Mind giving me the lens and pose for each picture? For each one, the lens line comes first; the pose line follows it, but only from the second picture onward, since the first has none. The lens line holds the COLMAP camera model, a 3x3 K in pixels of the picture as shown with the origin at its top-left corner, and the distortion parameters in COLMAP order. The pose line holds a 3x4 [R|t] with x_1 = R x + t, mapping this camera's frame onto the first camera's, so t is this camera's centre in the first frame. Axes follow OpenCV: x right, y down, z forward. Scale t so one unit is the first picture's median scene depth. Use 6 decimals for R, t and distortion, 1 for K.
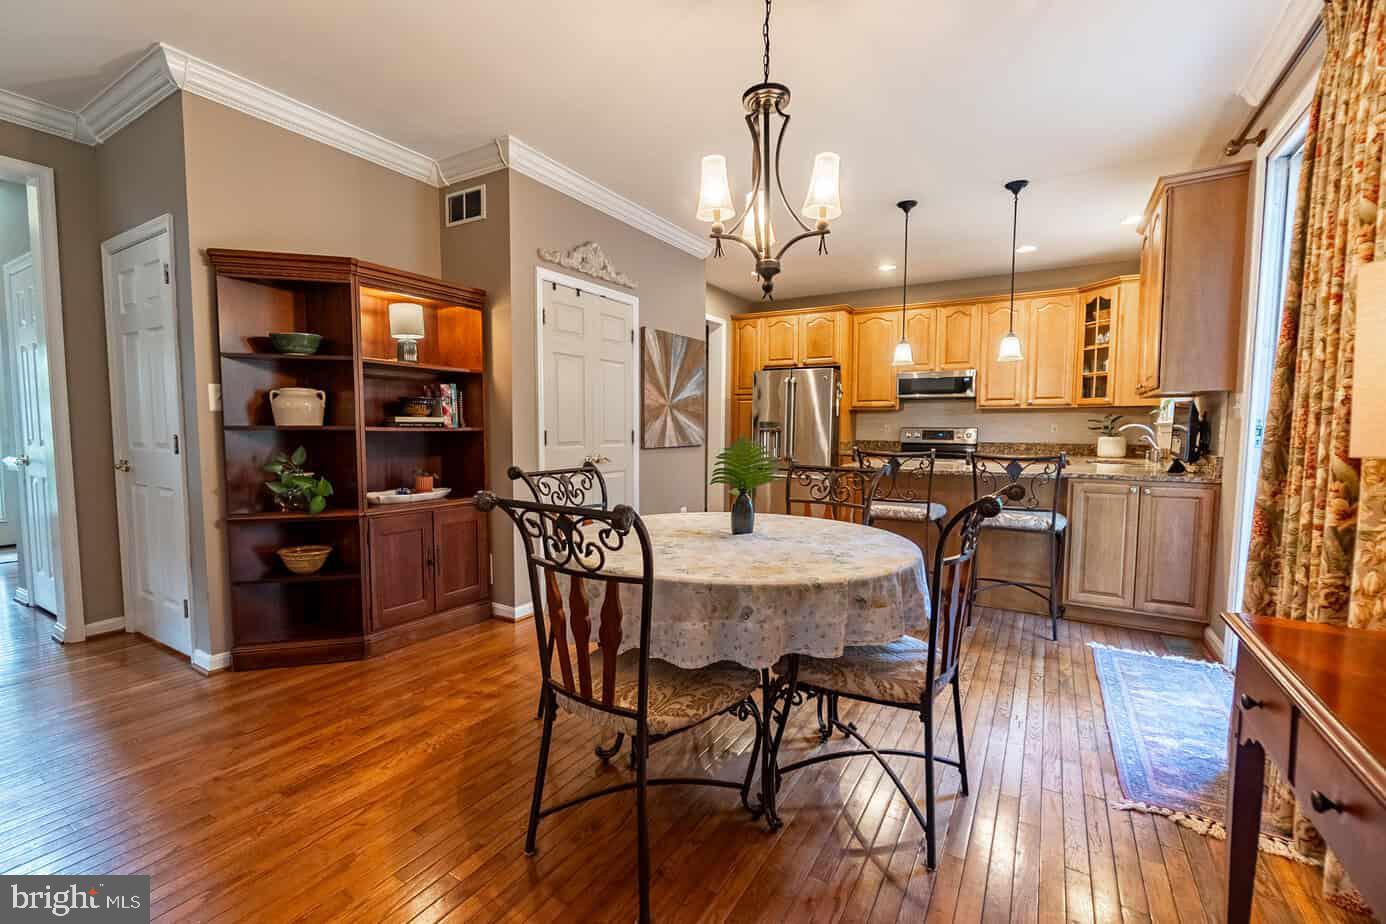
lens RADIAL K [[598.8, 0, 685.9], [0, 598.8, 468.6], [0, 0, 1]] dist [-0.006473, 0.000081]
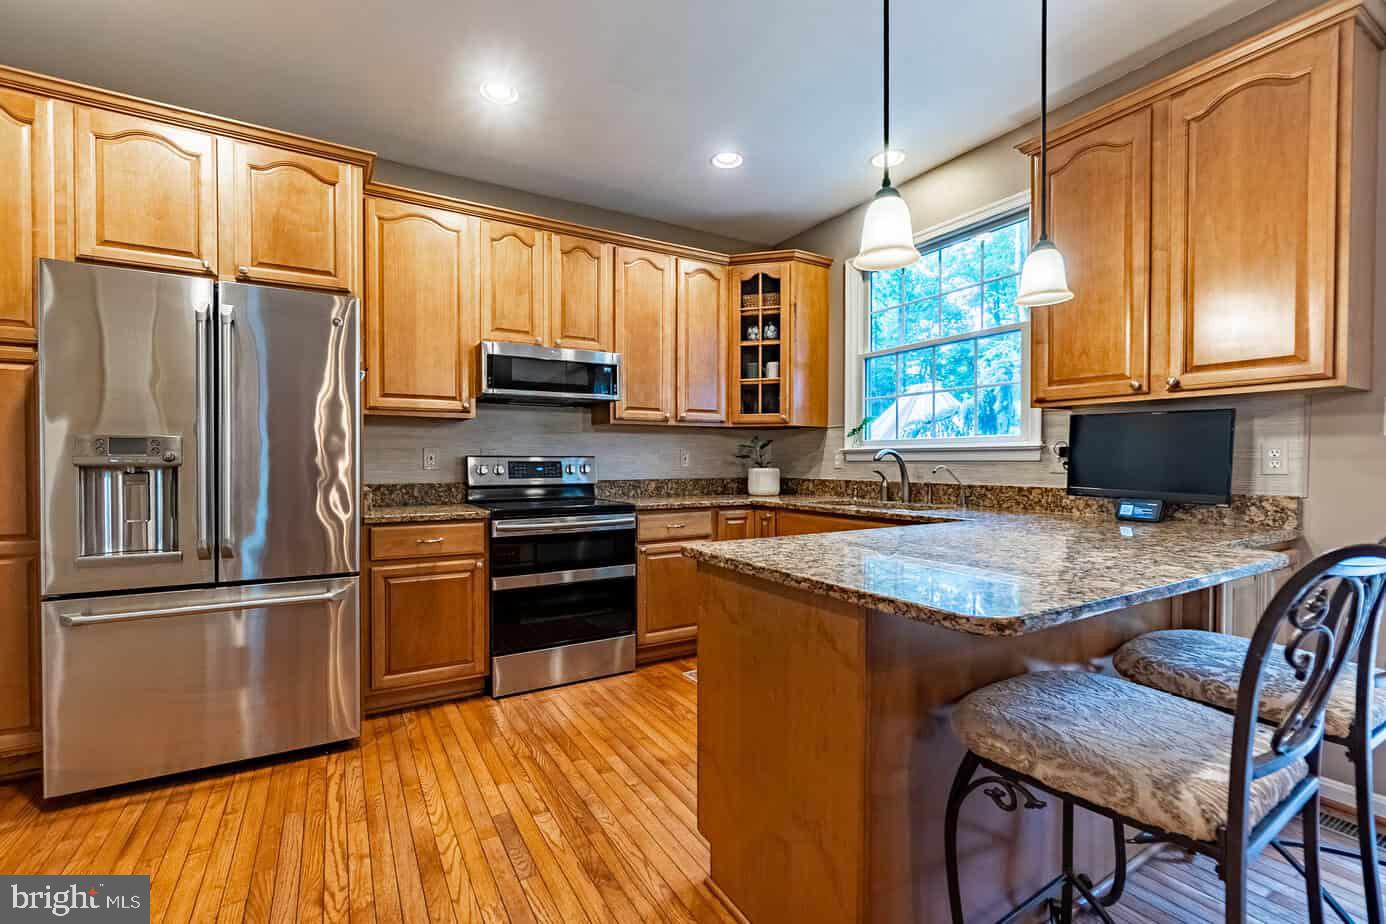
lens RADIAL K [[598.8, 0, 683.1], [0, 598.8, 469.0], [0, 0, 1]] dist [-0.006473, 0.000081]
pose [[0.472993, -0.015012, 0.880938, 0.010240], [0.066690, 0.997597, -0.018807, -0.051976], [-0.878539, 0.067645, 0.472857, 0.858389]]
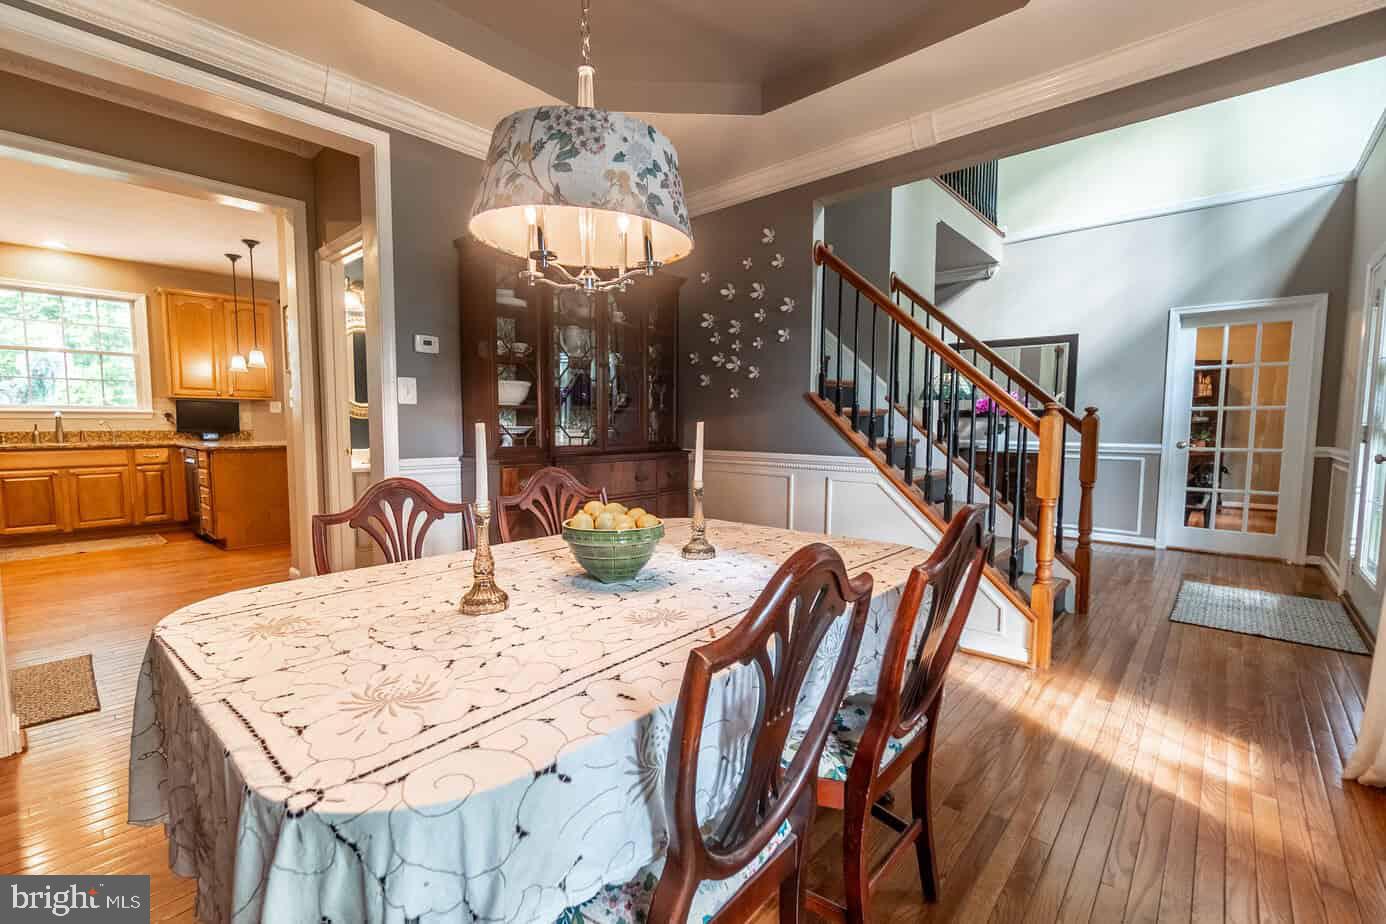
lens RADIAL K [[598.8, 0, 685.3], [0, 598.8, 468.8], [0, 0, 1]] dist [-0.006473, 0.000081]
pose [[-0.982121, -0.019318, 0.187254, -0.721365], [0.009352, 0.988485, 0.151029, -0.127160], [-0.188016, 0.150080, -0.970632, 1.911201]]
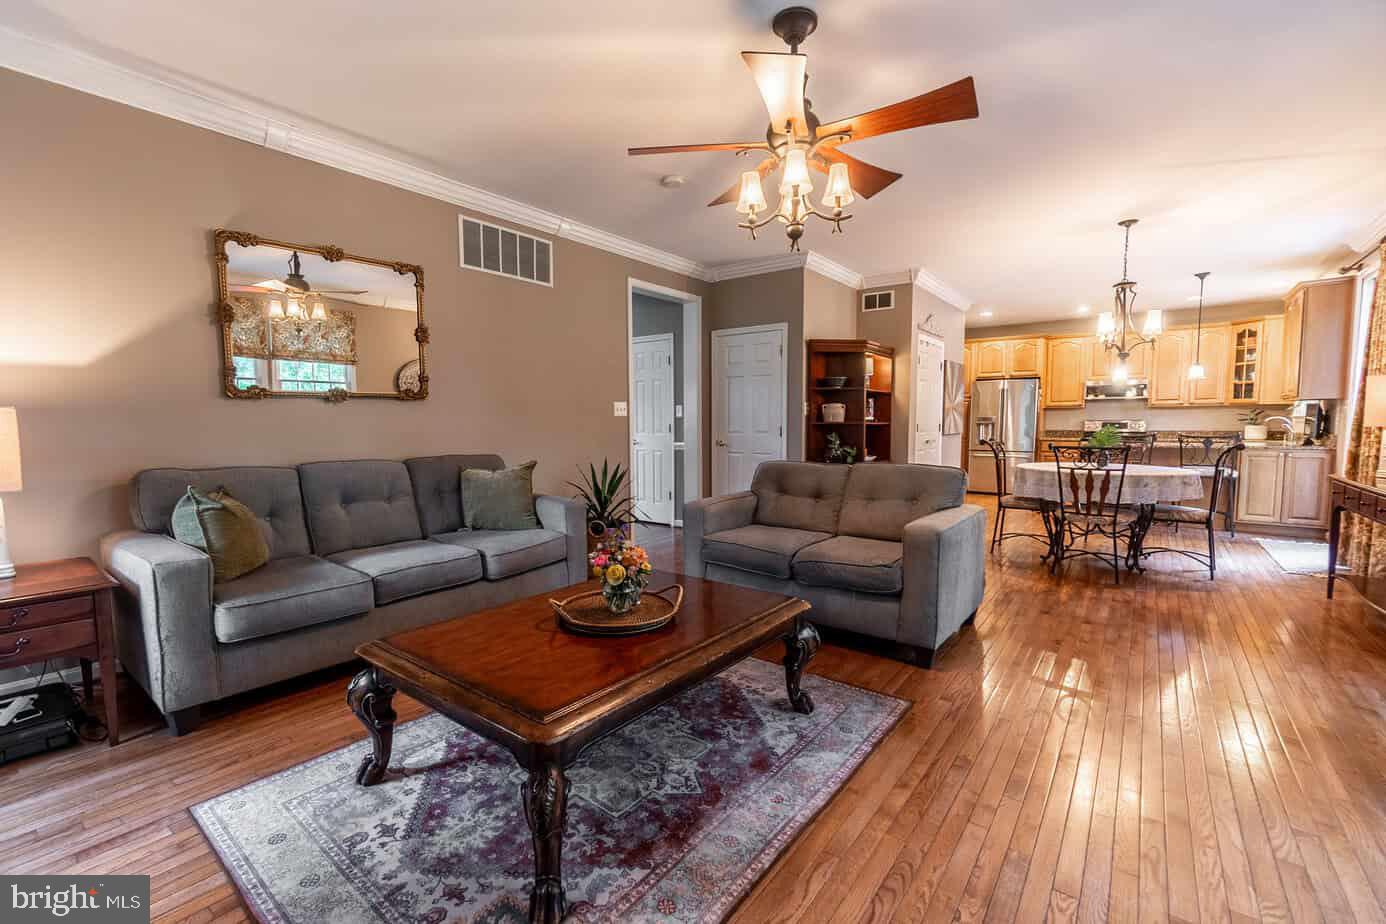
lens RADIAL K [[598.8, 0, 682.4], [0, 598.8, 469.7], [0, 0, 1]] dist [-0.006473, 0.000081]
pose [[0.993416, -0.000377, -0.114562, -0.571220], [0.001346, 0.999964, 0.008381, 0.045094], [0.114555, -0.008480, 0.993381, -0.672758]]
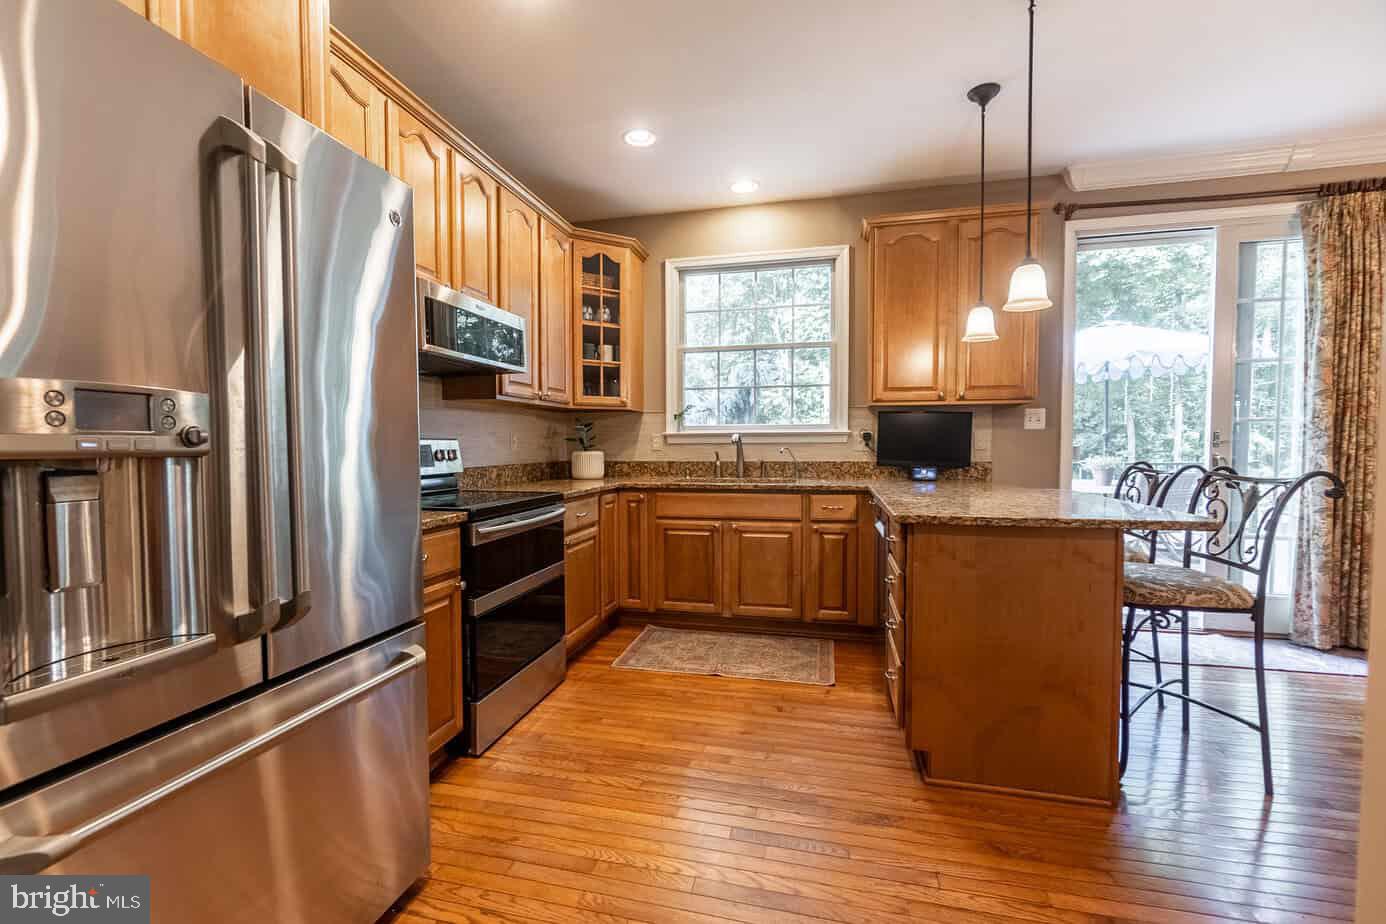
lens RADIAL K [[598.8, 0, 683.8], [0, 598.8, 467.4], [0, 0, 1]] dist [-0.006473, 0.000081]
pose [[-0.302252, -0.039122, 0.952425, -0.028248], [0.074750, 0.995108, 0.064597, -0.084283], [-0.950293, 0.090719, -0.297849, 1.294529]]
